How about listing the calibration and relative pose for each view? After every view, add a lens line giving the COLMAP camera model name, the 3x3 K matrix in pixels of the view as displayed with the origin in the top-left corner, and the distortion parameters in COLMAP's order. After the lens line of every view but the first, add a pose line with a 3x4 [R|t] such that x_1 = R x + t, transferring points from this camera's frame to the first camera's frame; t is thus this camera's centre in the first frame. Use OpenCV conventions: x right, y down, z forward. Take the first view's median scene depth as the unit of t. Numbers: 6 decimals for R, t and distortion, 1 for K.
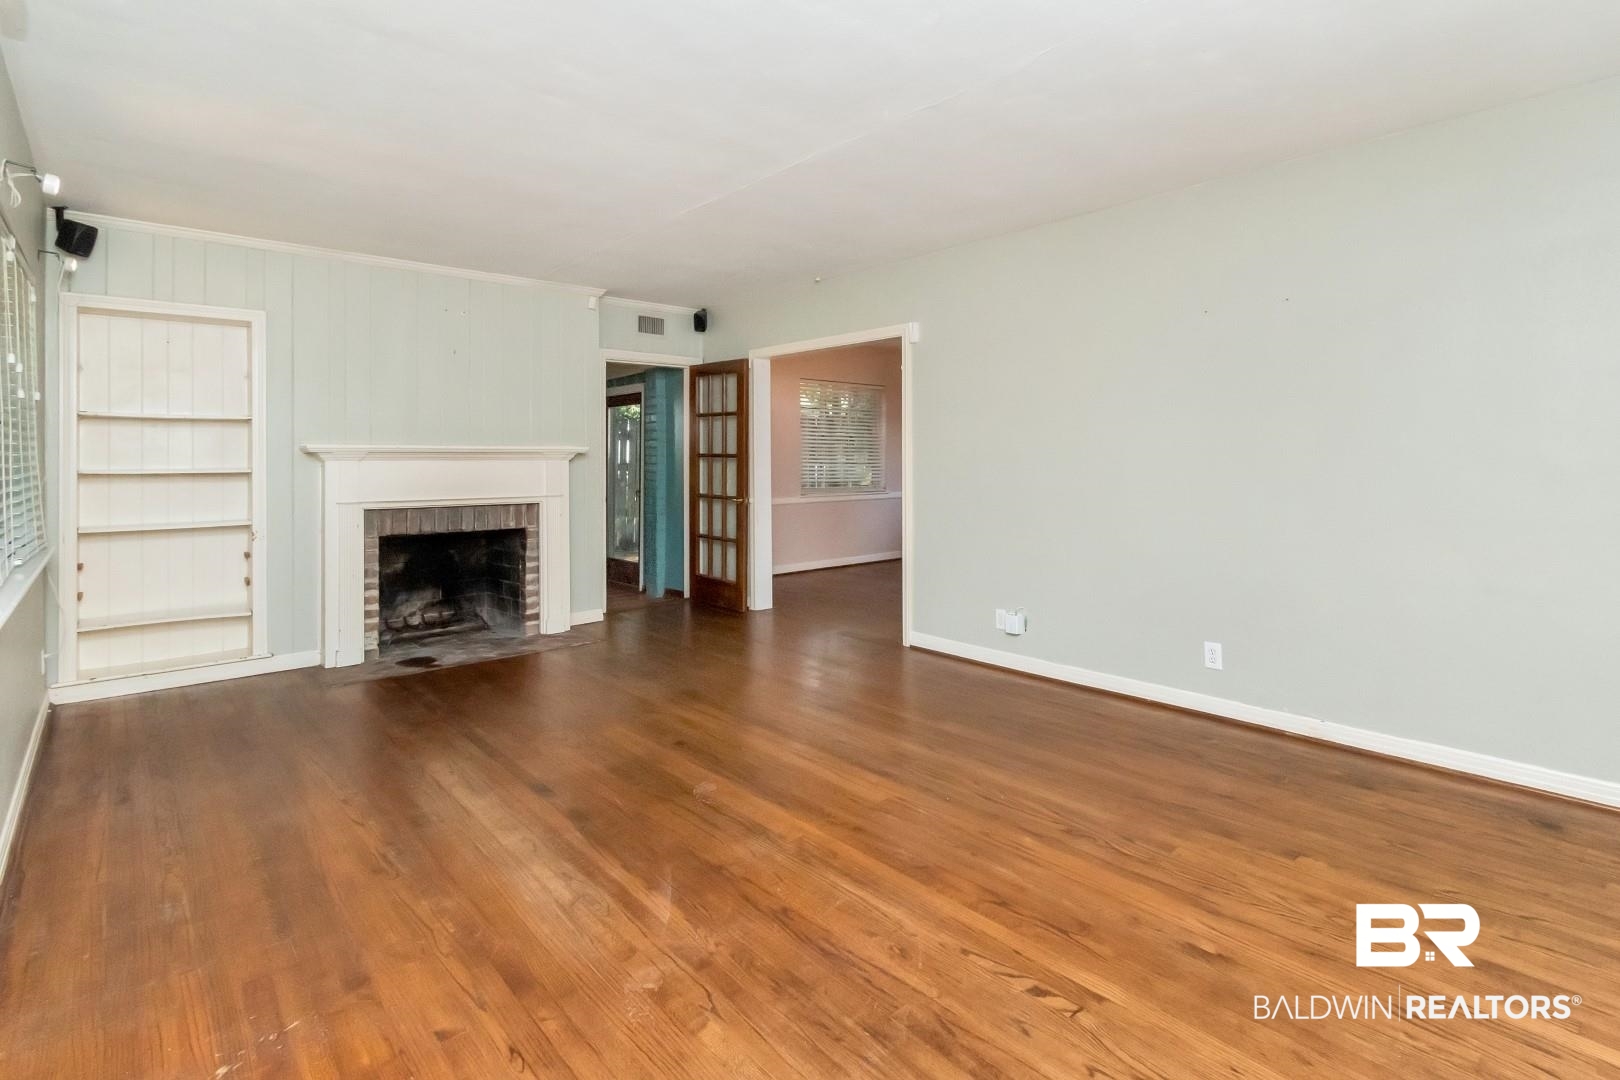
lens RADIAL K [[760.9, 0, 837.6], [0, 760.9, 450.6], [0, 0, 1]] dist [0.007401, -0.001431]
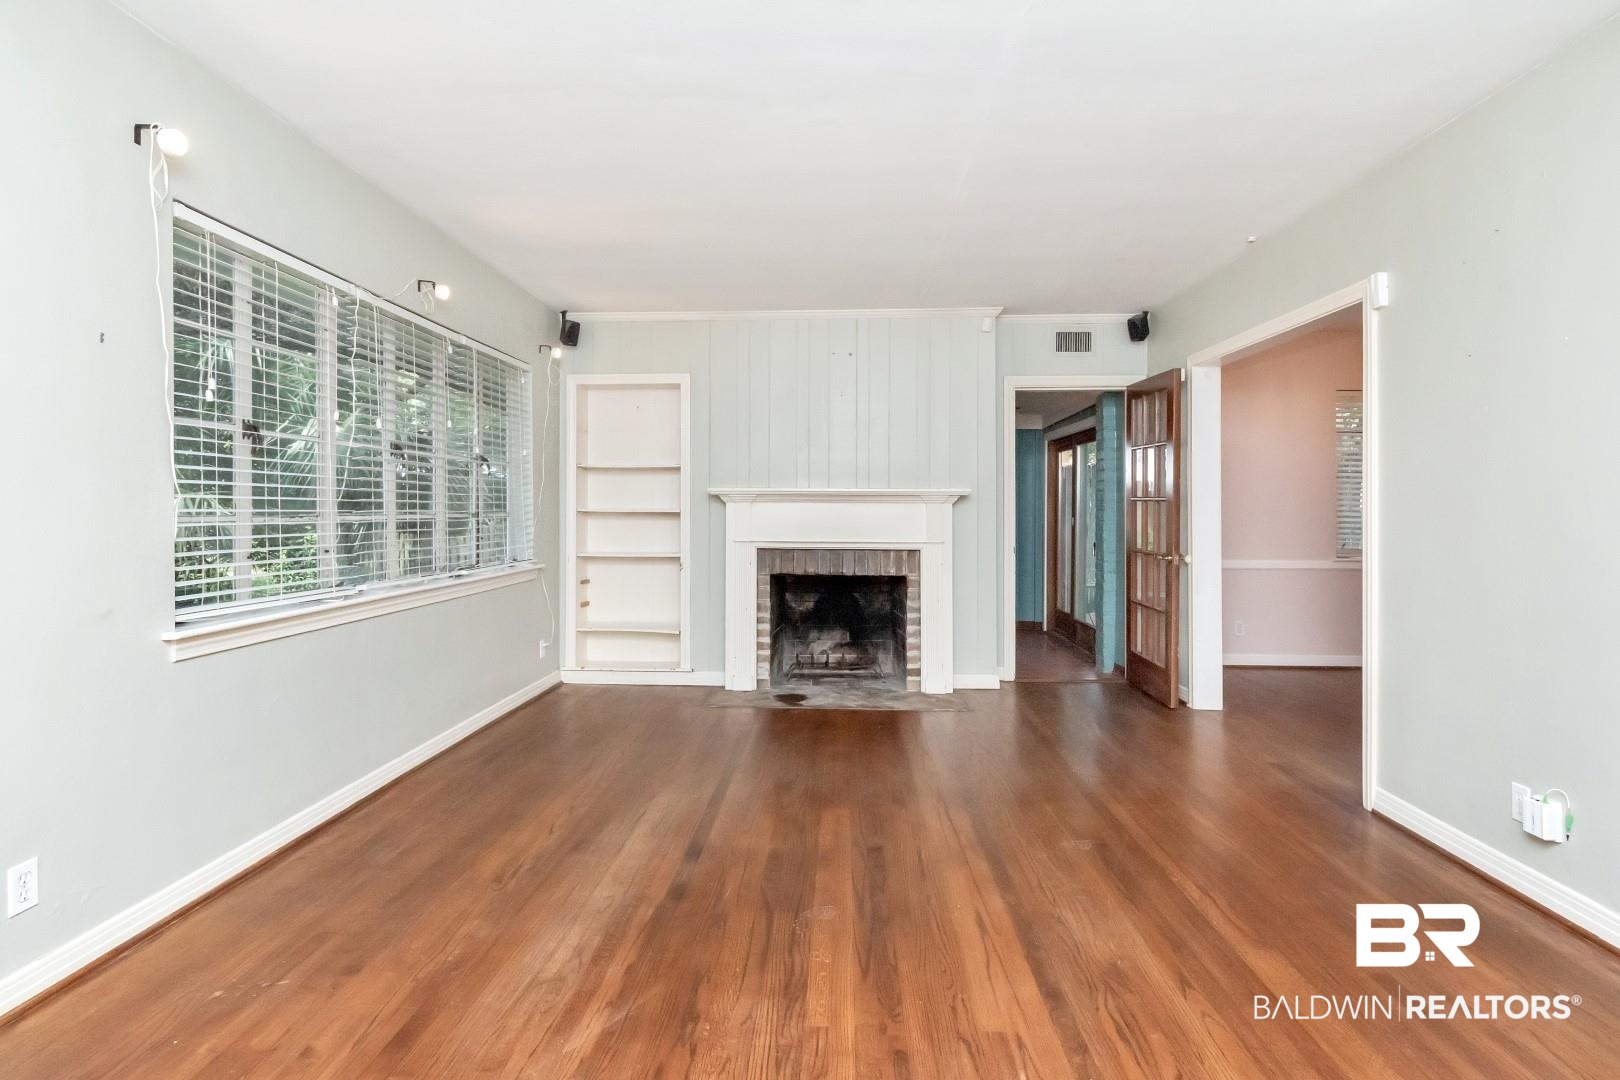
lens RADIAL K [[816.3, 0, 812.7], [0, 816.3, 507.1], [0, 0, 1]] dist [0.010519, -0.004041]
pose [[0.712759, 0.004735, -0.701393, 0.242654], [0.000760, 0.999971, 0.007523, 0.010454], [0.701408, -0.005895, 0.712735, 0.234005]]
